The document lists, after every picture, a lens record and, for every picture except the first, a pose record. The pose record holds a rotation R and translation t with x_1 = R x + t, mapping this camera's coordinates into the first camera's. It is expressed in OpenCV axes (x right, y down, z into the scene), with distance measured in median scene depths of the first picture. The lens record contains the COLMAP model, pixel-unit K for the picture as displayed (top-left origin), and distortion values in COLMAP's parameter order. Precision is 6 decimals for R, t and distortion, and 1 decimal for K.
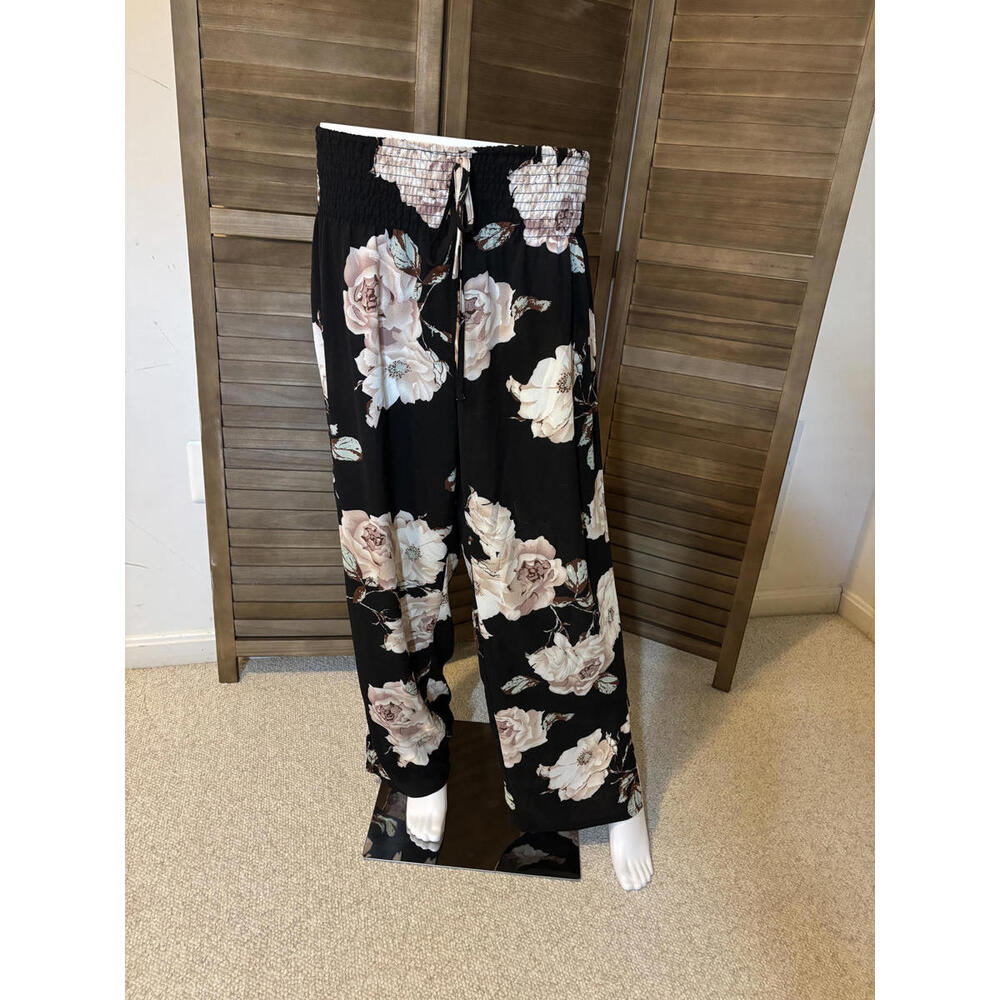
lens RADIAL K [[769.1, 0, 501.5], [0, 769.1, 501.7], [0, 0, 1]] dist [0.005840, -0.003795]
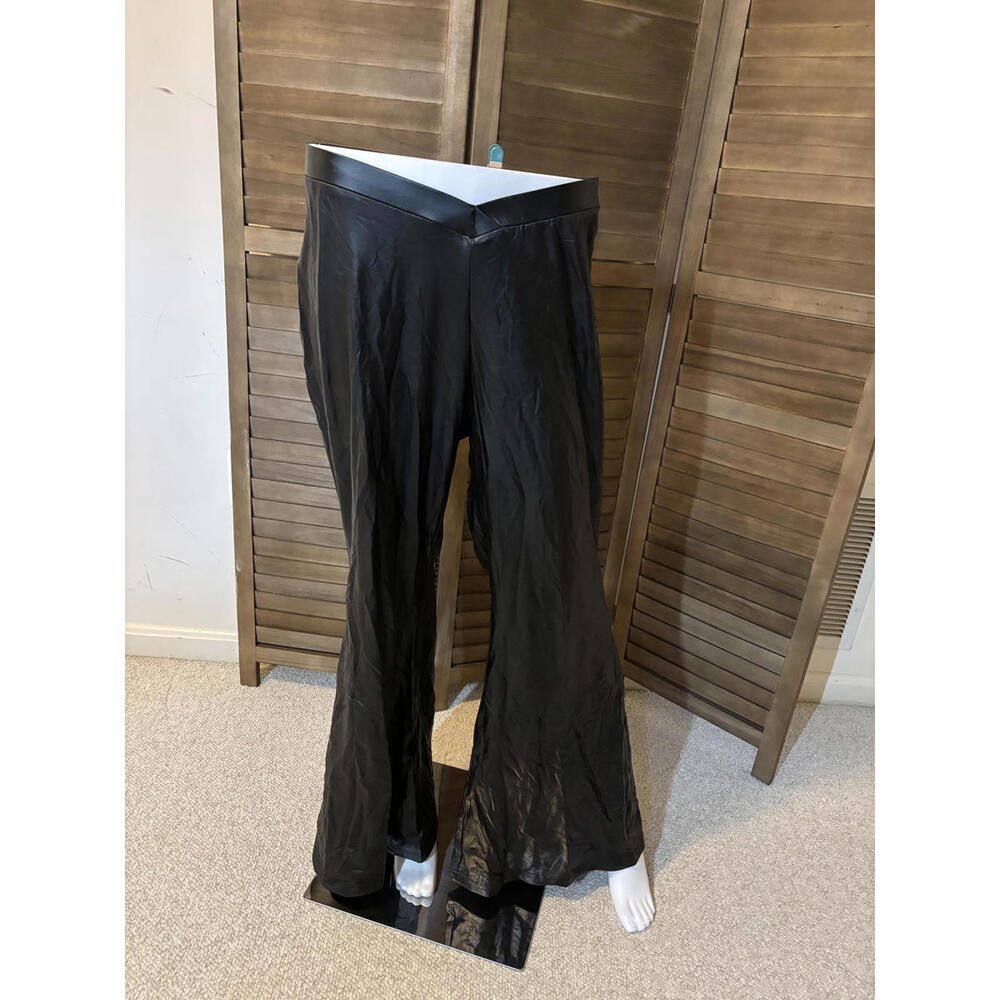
lens RADIAL K [[772.1, 0, 500.3], [0, 772.1, 503.8], [0, 0, 1]] dist [0.007048, -0.005703]
pose [[0.969399, 0.103955, -0.222393, 0.196176], [-0.110503, 0.993727, -0.017170, -0.027897], [0.219213, 0.041219, 0.974806, 0.071095]]
